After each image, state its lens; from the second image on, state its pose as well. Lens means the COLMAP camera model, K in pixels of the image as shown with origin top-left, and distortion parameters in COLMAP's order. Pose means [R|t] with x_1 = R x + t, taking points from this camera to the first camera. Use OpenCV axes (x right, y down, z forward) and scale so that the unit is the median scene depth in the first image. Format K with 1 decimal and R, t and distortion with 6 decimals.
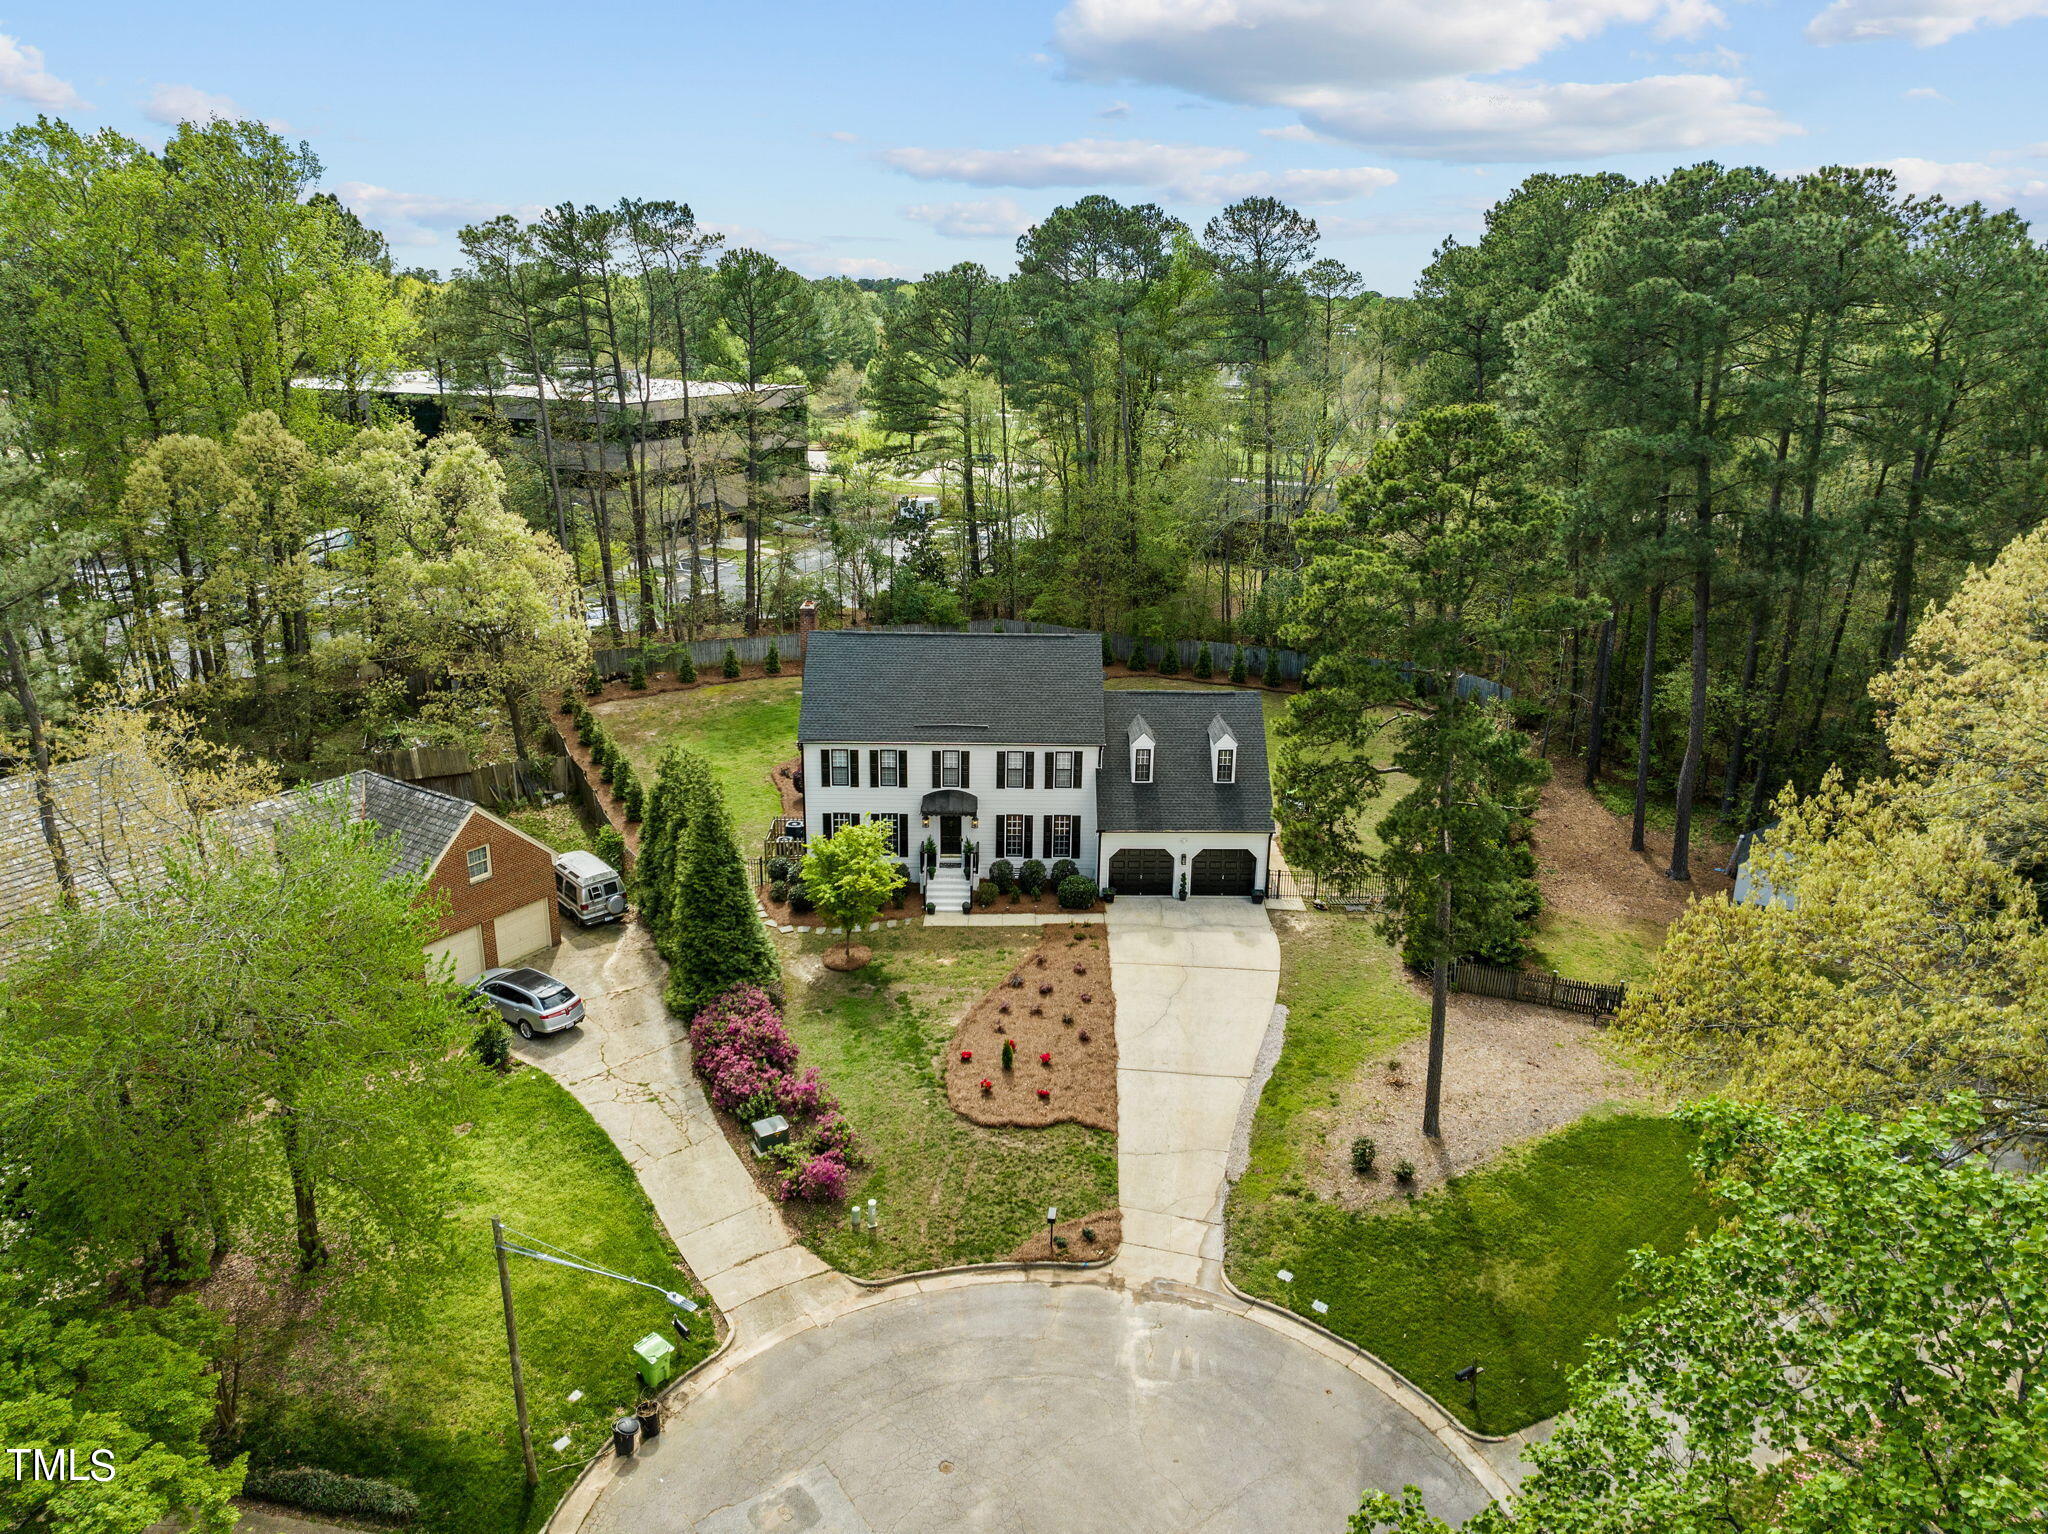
lens RADIAL K [[1453.7, 0, 1011.3], [0, 1453.7, 767.8], [0, 0, 1]] dist [-0.040701, 0.014476]
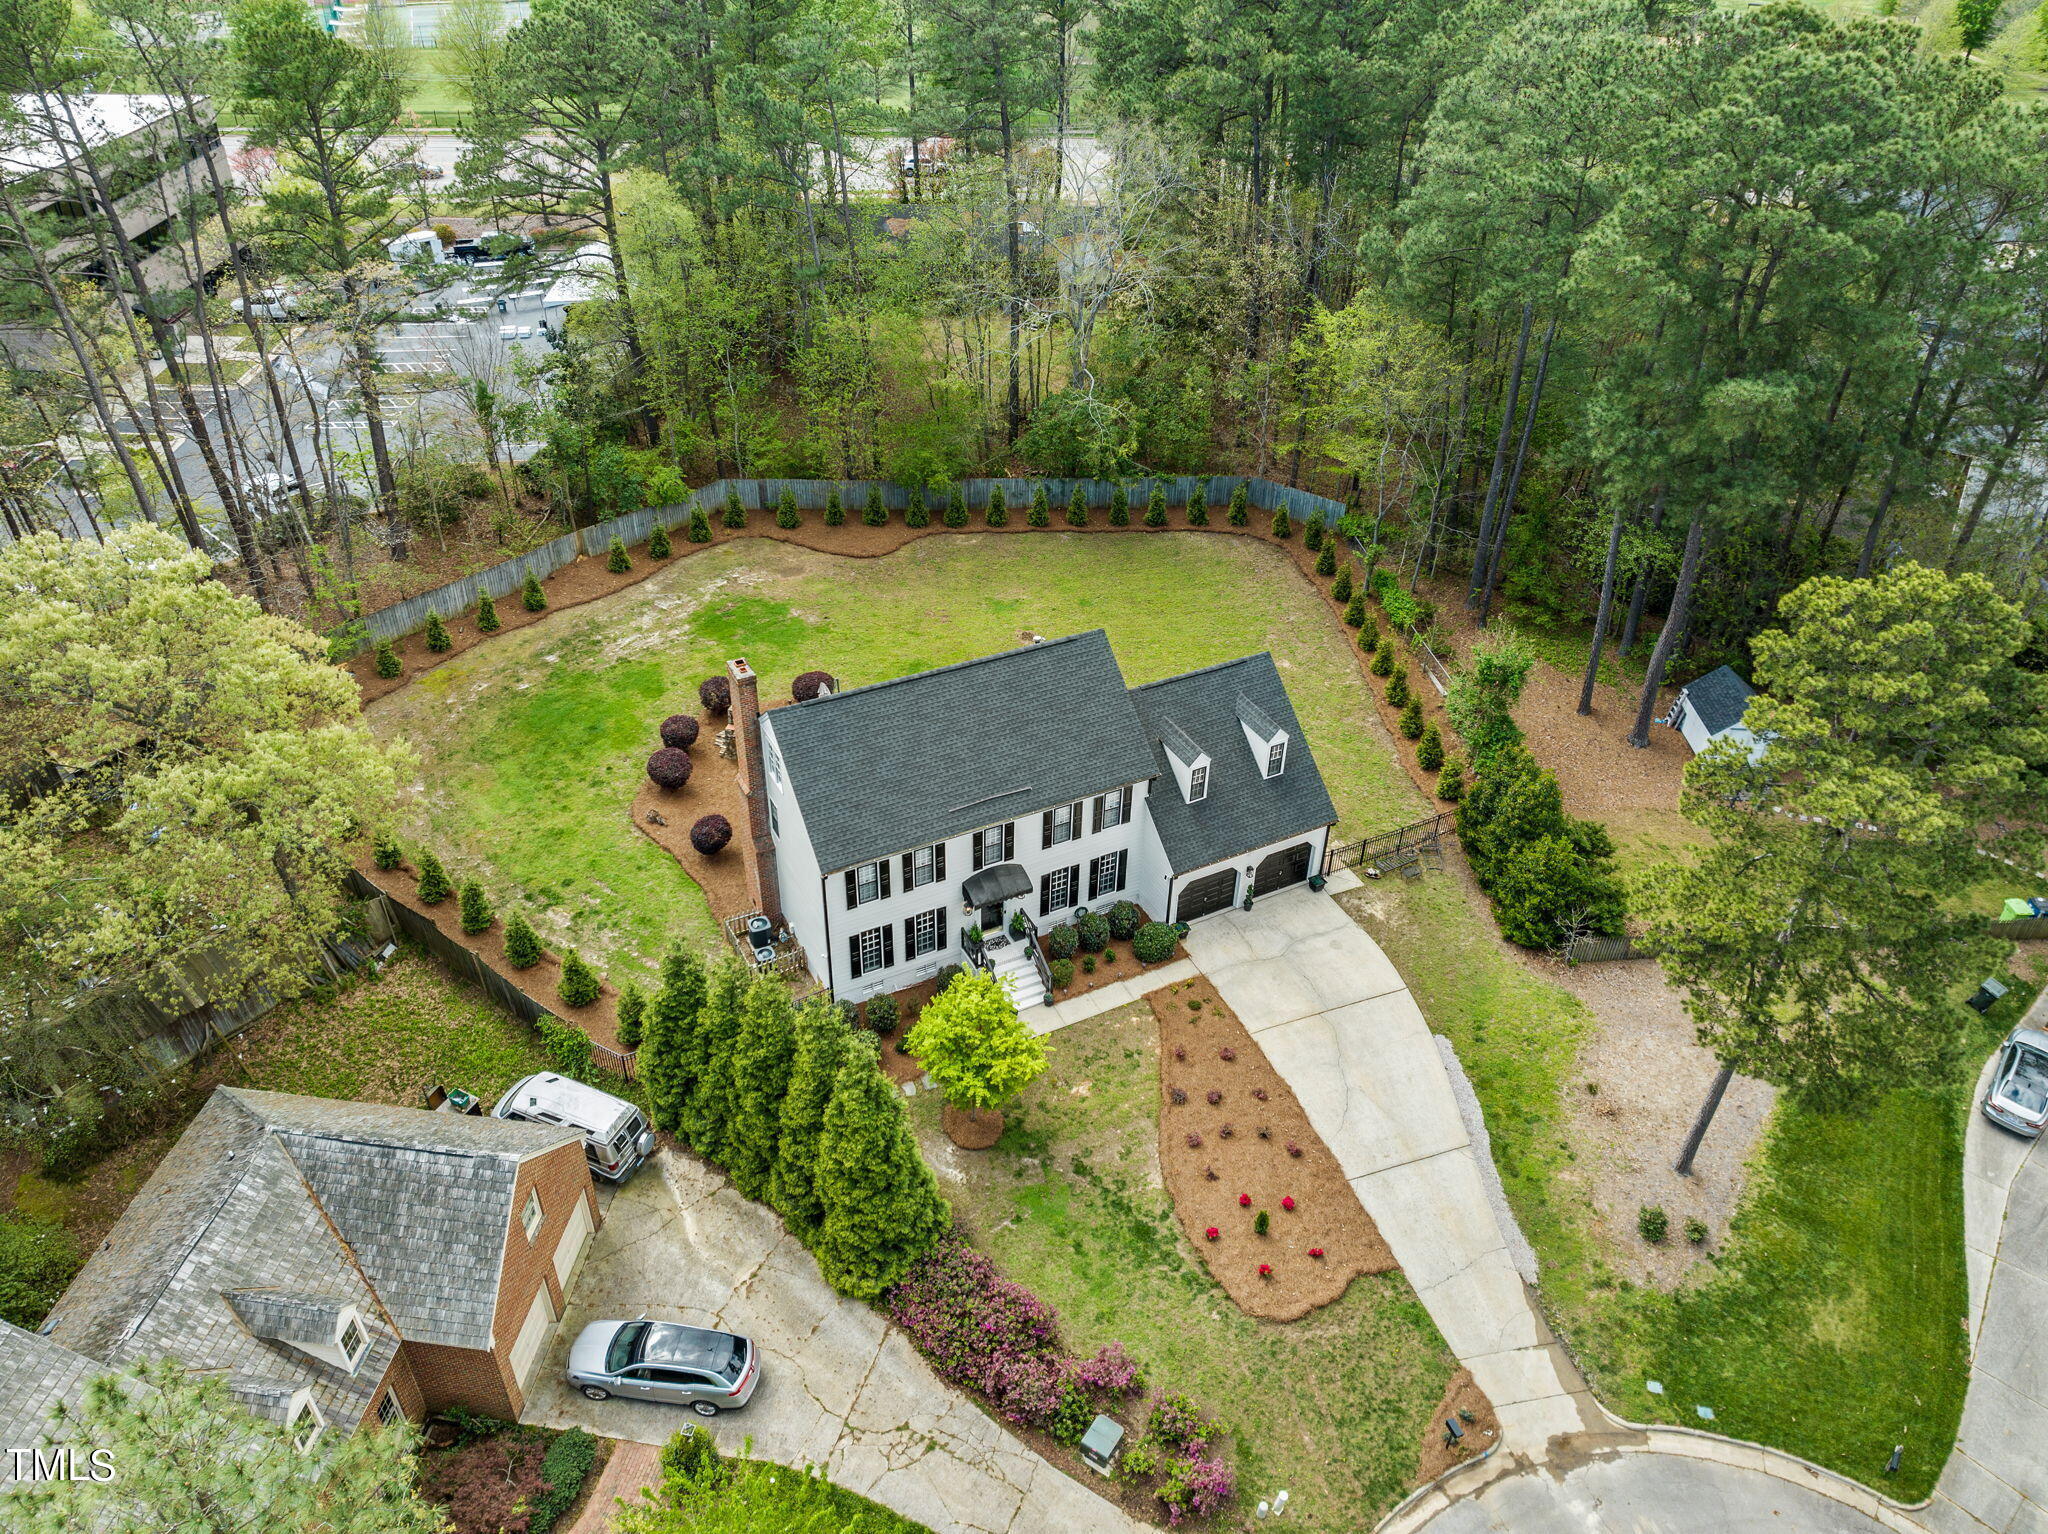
lens RADIAL K [[1453.7, 0, 1030.2], [0, 1453.7, 779.3], [0, 0, 1]] dist [-0.040701, 0.014476]
pose [[0.889629, -0.262876, 0.373438, -0.323404], [0.136343, 0.933309, 0.332183, -0.307549], [-0.435856, -0.244604, 0.866140, 0.293089]]
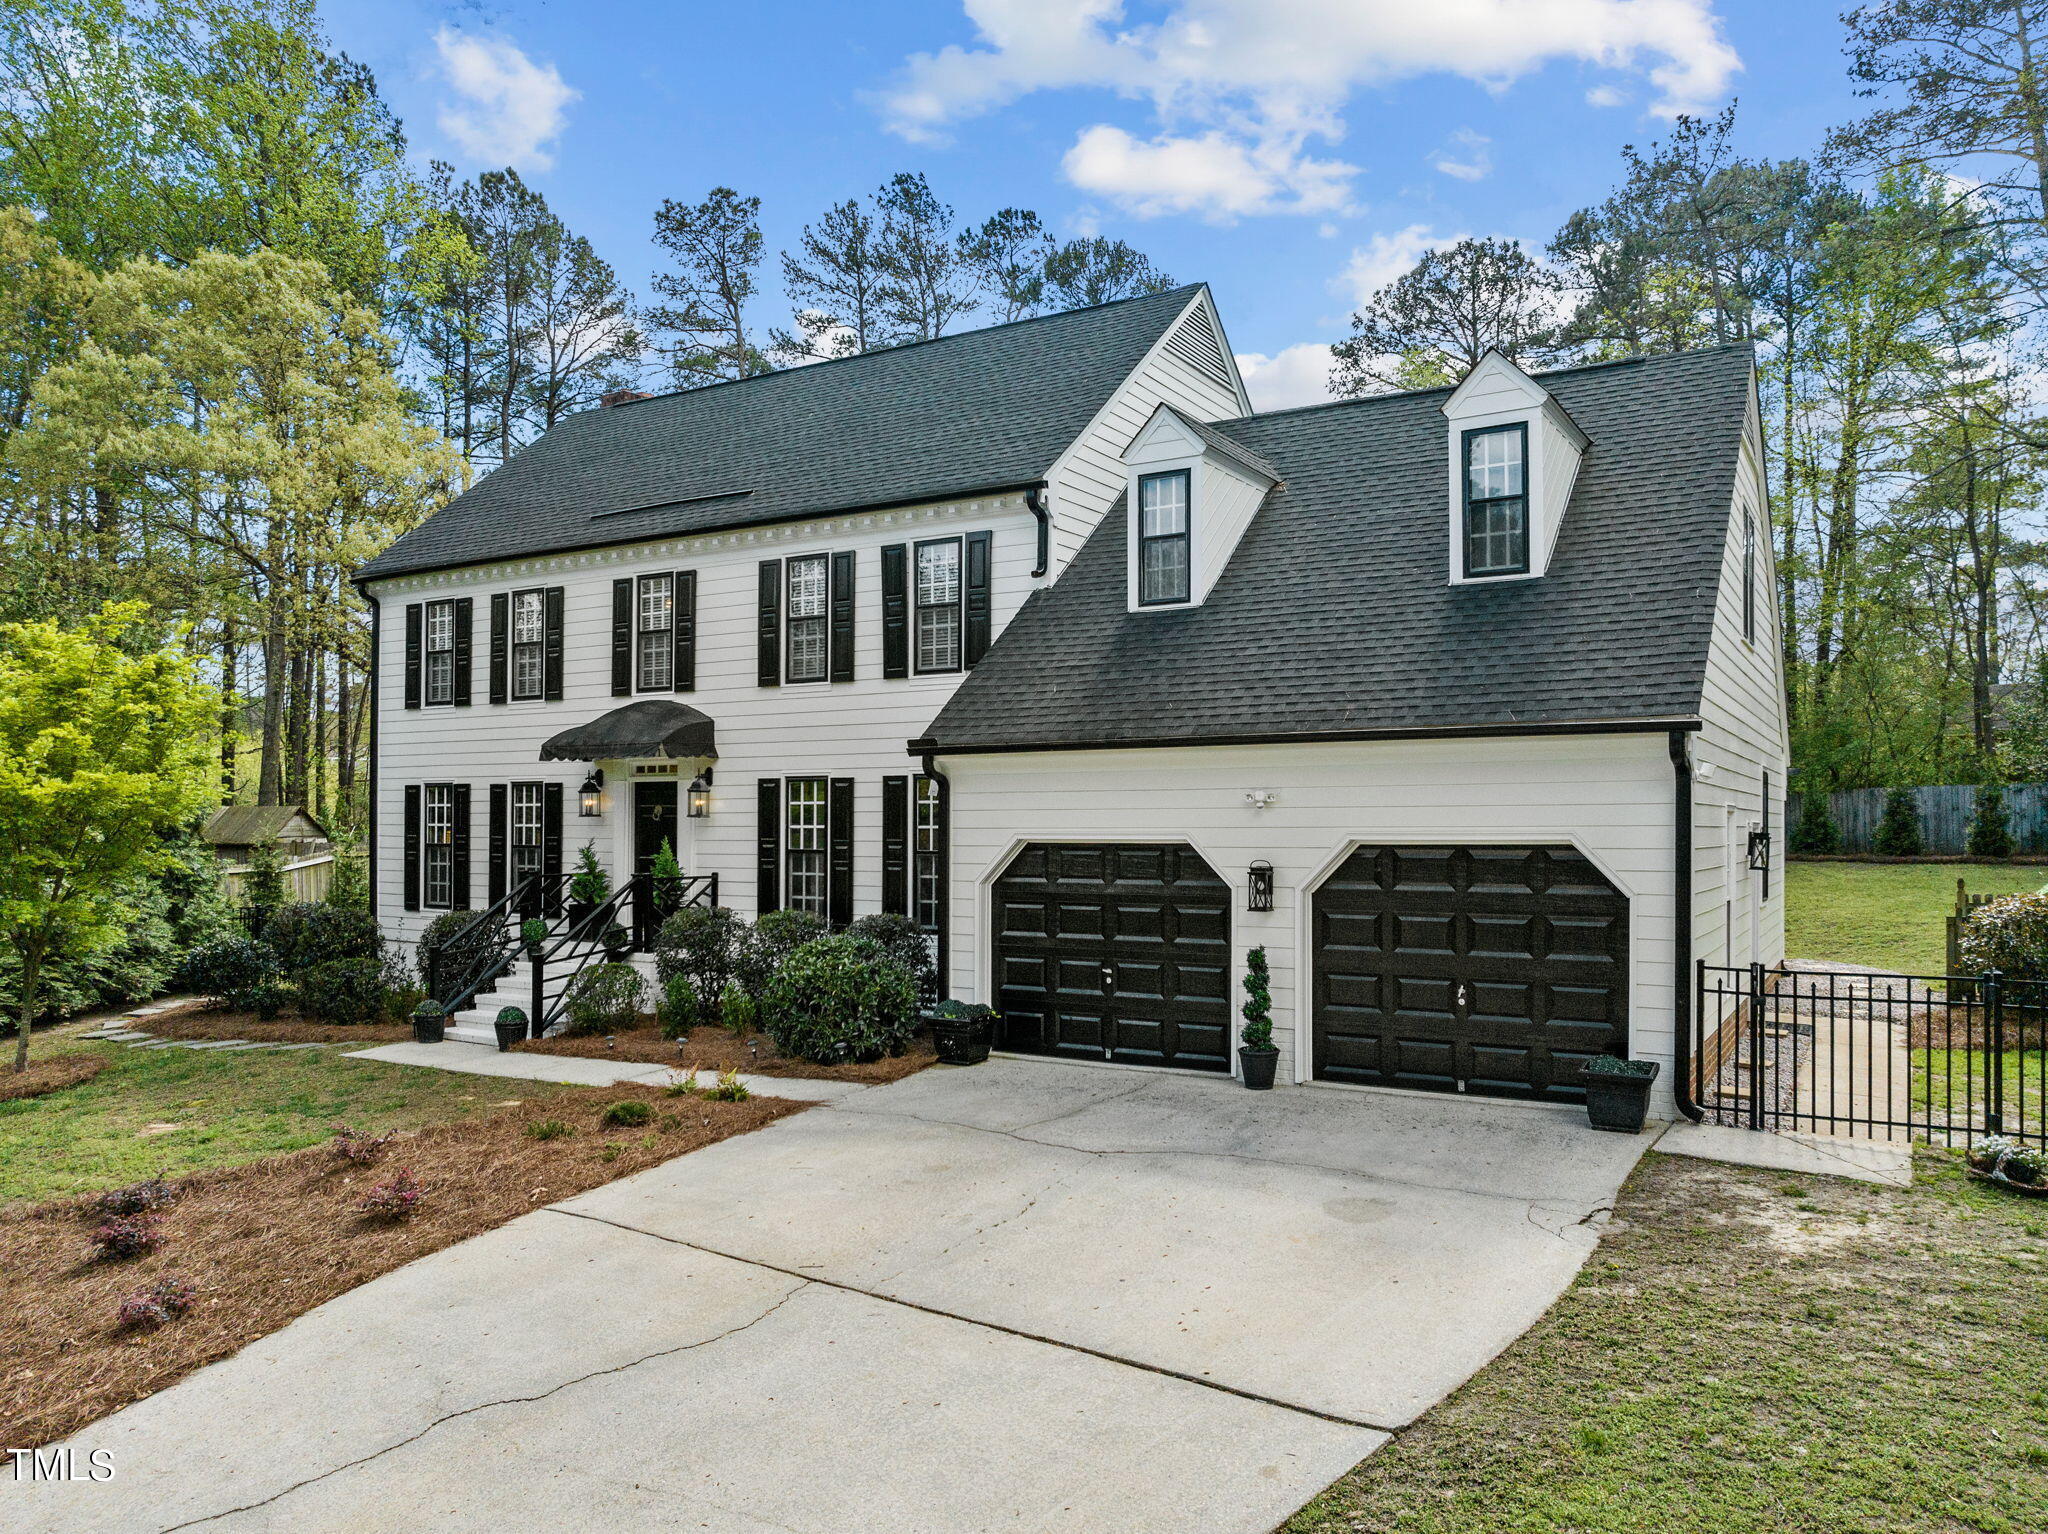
lens RADIAL K [[1453.7, 0, 1022.8], [0, 1453.7, 821.3], [0, 0, 1]] dist [-0.040701, 0.014476]
pose [[0.848074, -0.011100, -0.529761, 0.203657], [-0.159055, 0.948343, -0.274495, 0.118852], [0.505442, 0.317053, 0.802500, 0.802970]]
